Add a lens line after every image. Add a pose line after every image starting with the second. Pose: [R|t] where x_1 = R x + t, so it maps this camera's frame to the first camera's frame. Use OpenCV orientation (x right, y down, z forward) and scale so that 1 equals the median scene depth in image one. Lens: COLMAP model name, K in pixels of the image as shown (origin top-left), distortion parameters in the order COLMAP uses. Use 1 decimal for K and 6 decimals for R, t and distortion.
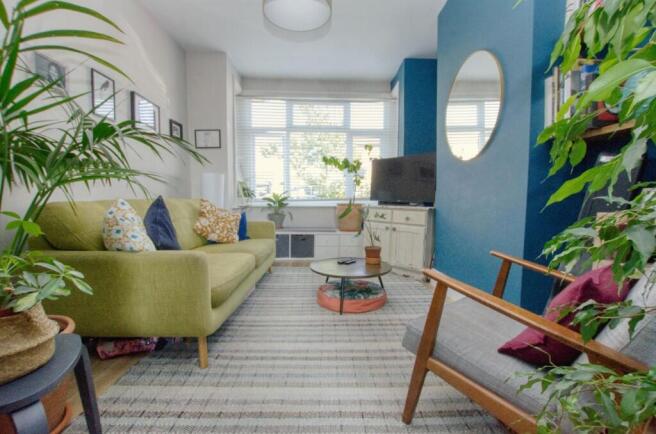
lens RADIAL K [[287.2, 0, 330.1], [0, 287.2, 214.0], [0, 0, 1]] dist [-0.022601, 0.000434]
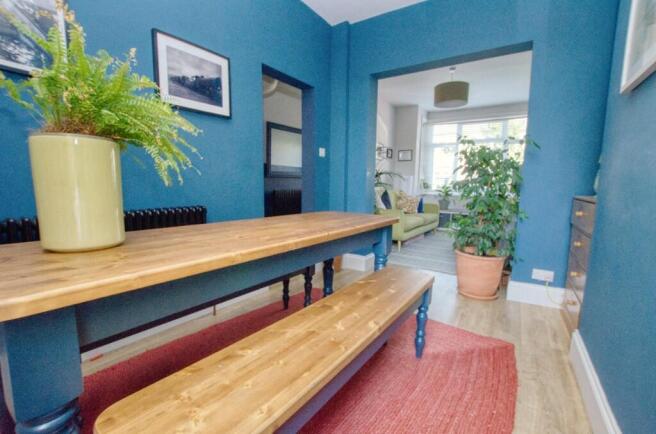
lens RADIAL K [[287.2, 0, 332.3], [0, 287.2, 220.6], [0, 0, 1]] dist [-0.022601, 0.000434]
pose [[0.807854, 0.091060, -0.582306, 0.242810], [-0.052551, 0.995186, 0.082721, 0.013554], [0.587035, -0.036226, 0.808751, -0.623892]]
